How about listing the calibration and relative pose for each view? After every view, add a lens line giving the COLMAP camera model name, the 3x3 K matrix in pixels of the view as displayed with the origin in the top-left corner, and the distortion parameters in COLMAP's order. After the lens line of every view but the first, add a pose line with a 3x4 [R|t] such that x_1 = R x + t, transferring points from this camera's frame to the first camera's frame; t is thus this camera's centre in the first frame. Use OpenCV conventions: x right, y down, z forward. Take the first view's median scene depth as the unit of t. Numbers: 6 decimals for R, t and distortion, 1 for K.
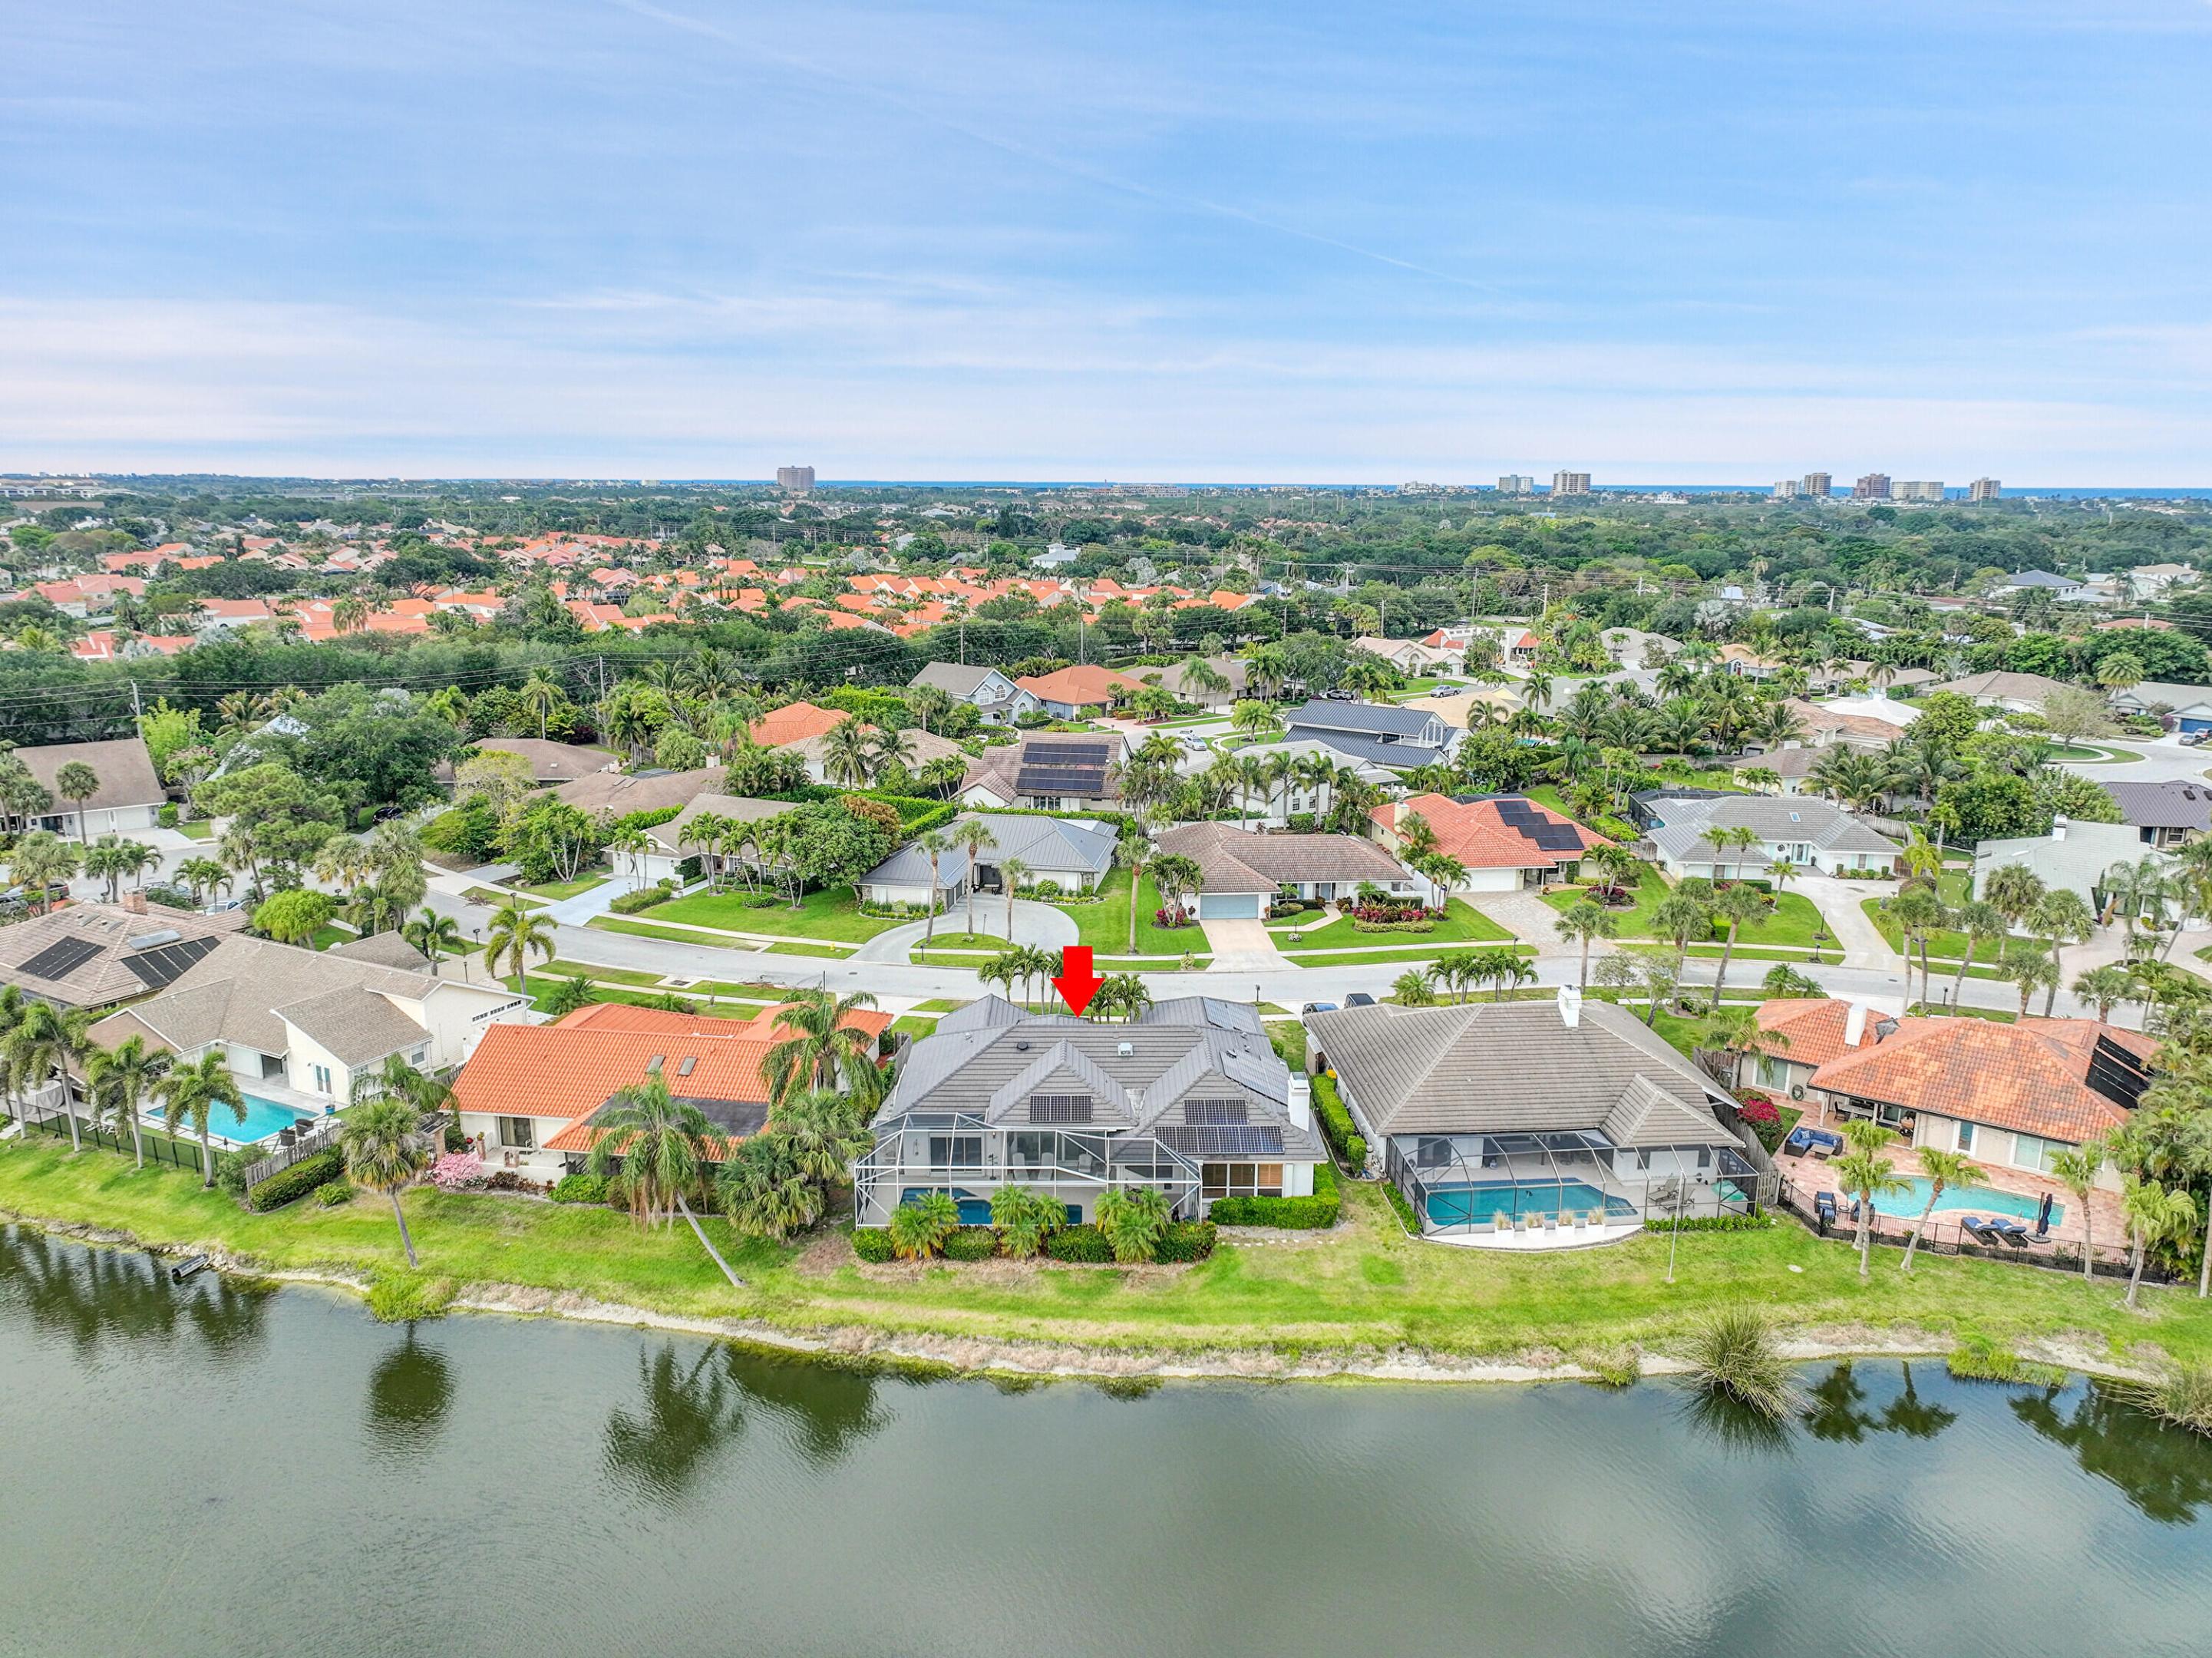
lens RADIAL K [[1536.6, 0, 1098.5], [0, 1536.6, 821.8], [0, 0, 1]] dist [0.009438, 0.004767]
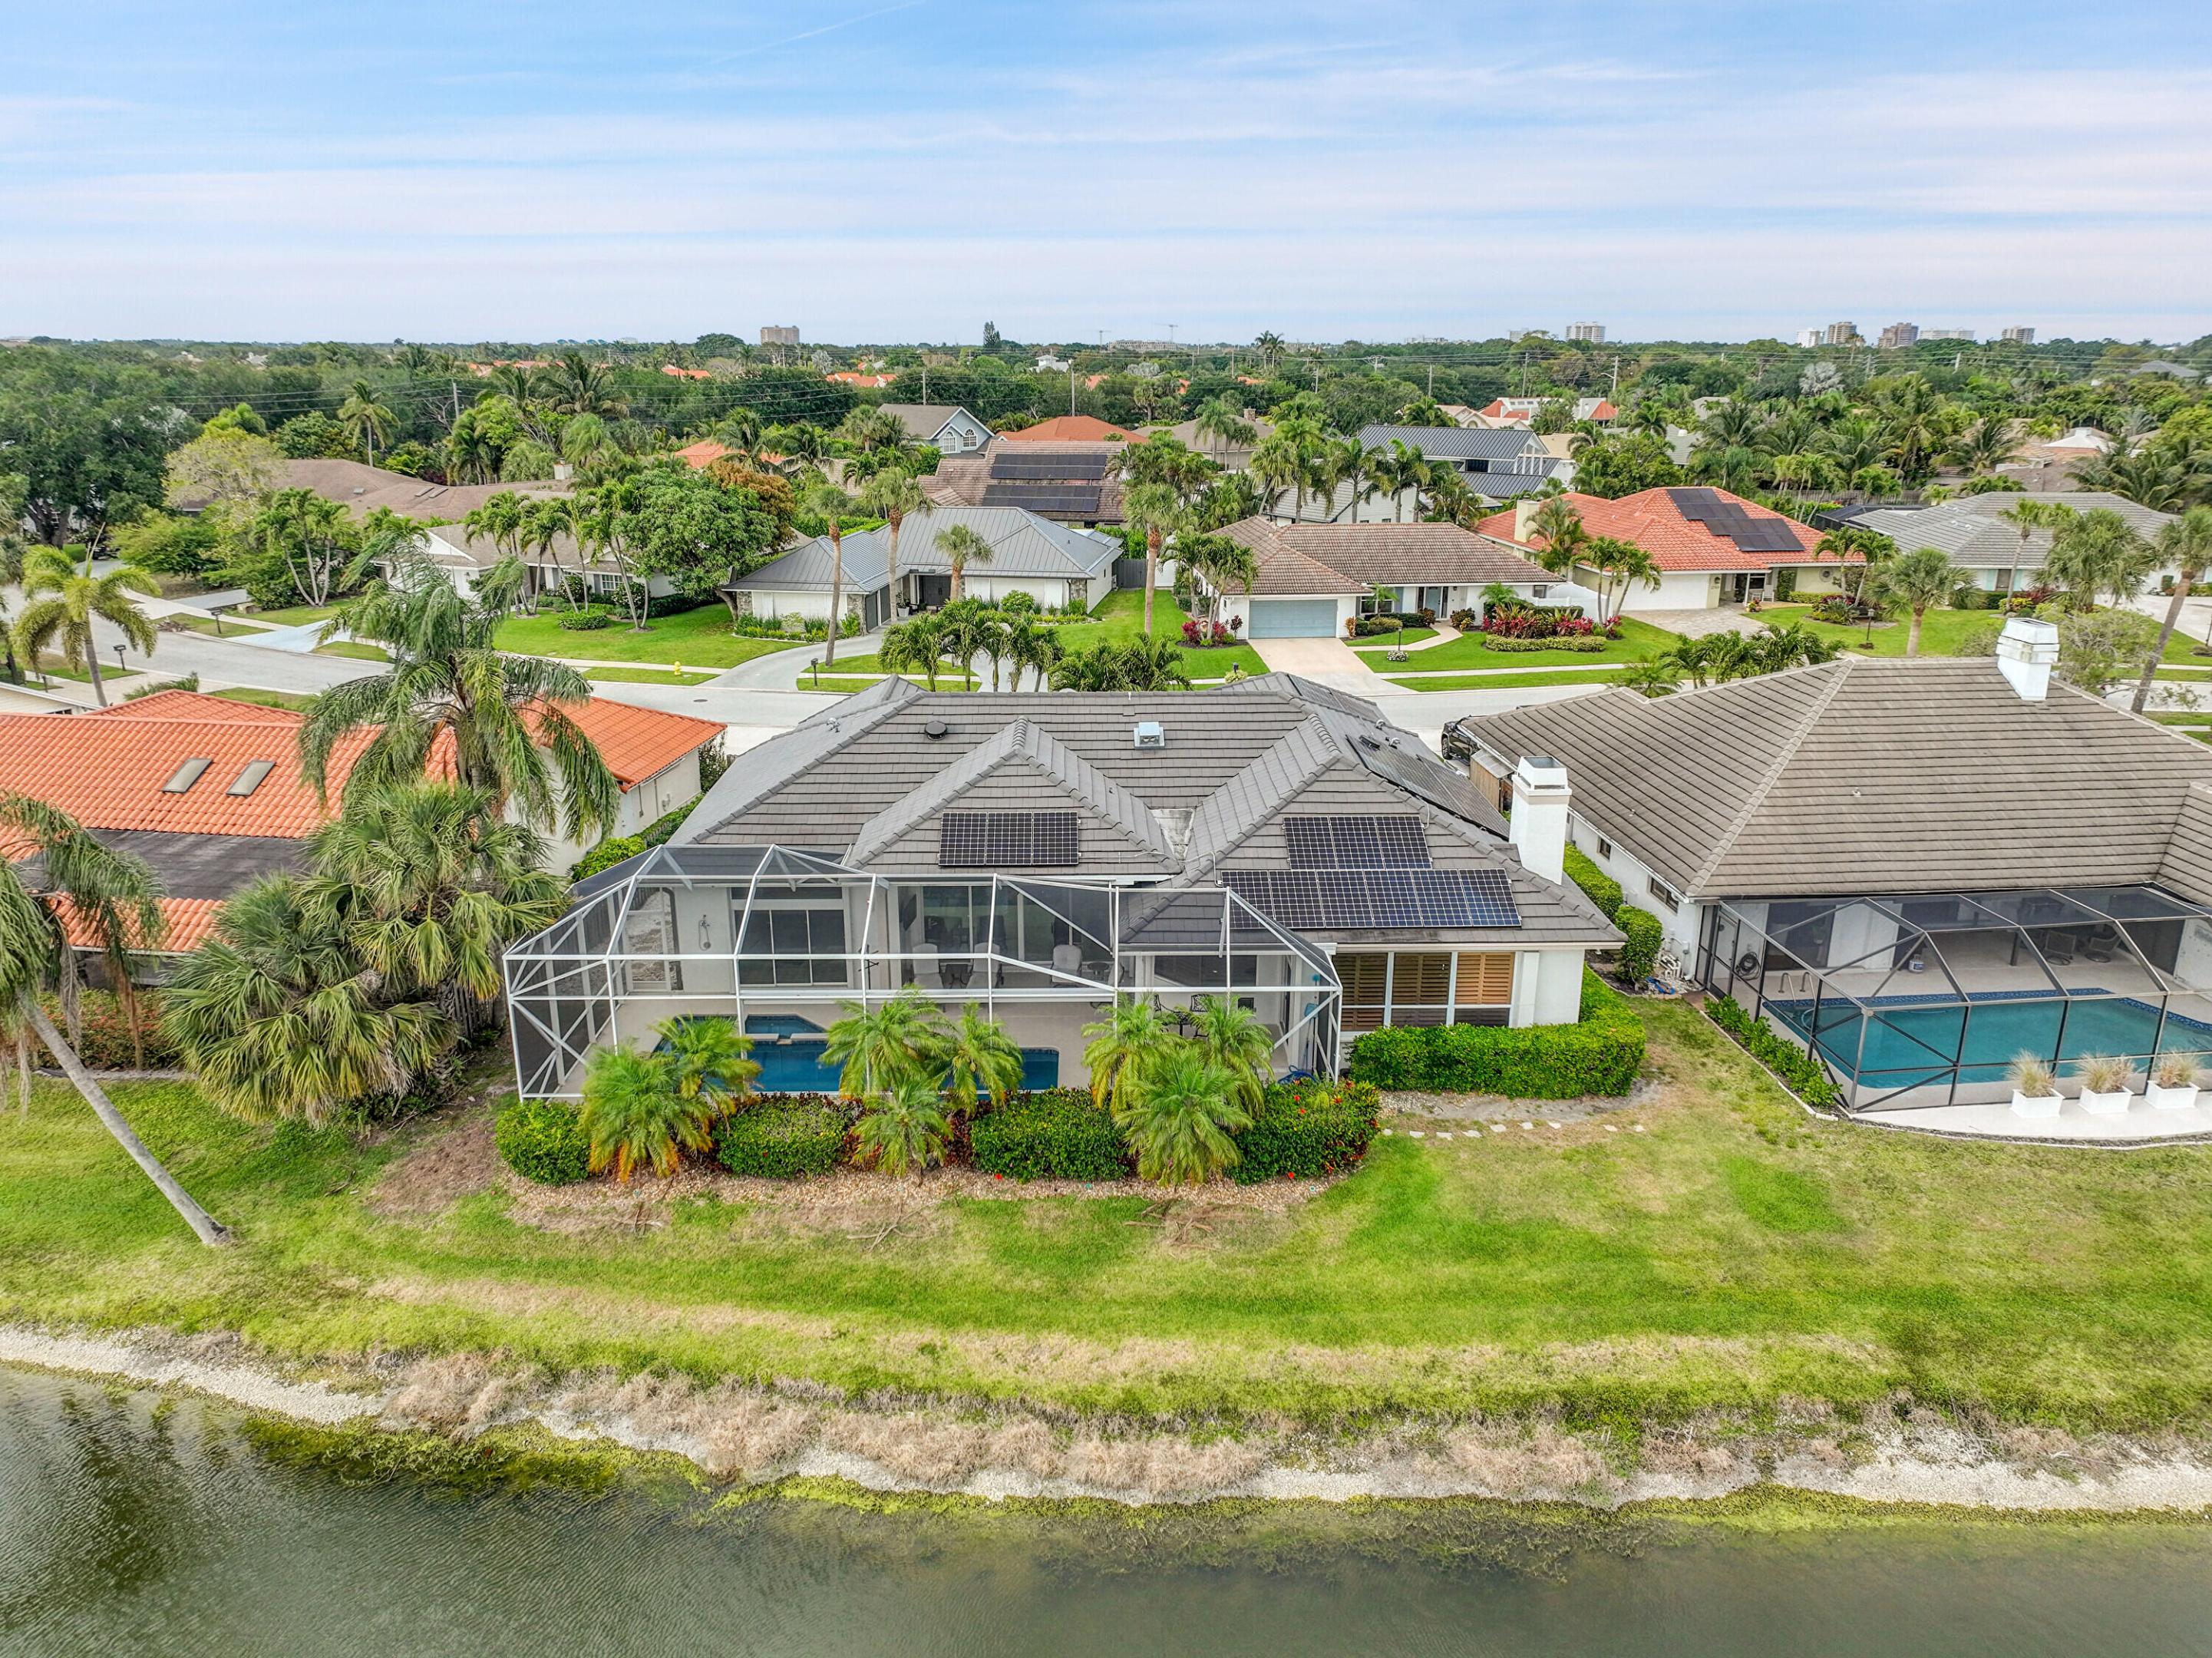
lens RADIAL K [[1536.6, 0, 1114.6], [0, 1536.6, 833.3], [0, 0, 1]] dist [0.009438, 0.004767]
pose [[0.999914, -0.004442, 0.012345, 0.000602], [0.003344, 0.996157, 0.087519, 0.151242], [-0.012687, -0.087471, 0.996086, 0.573047]]
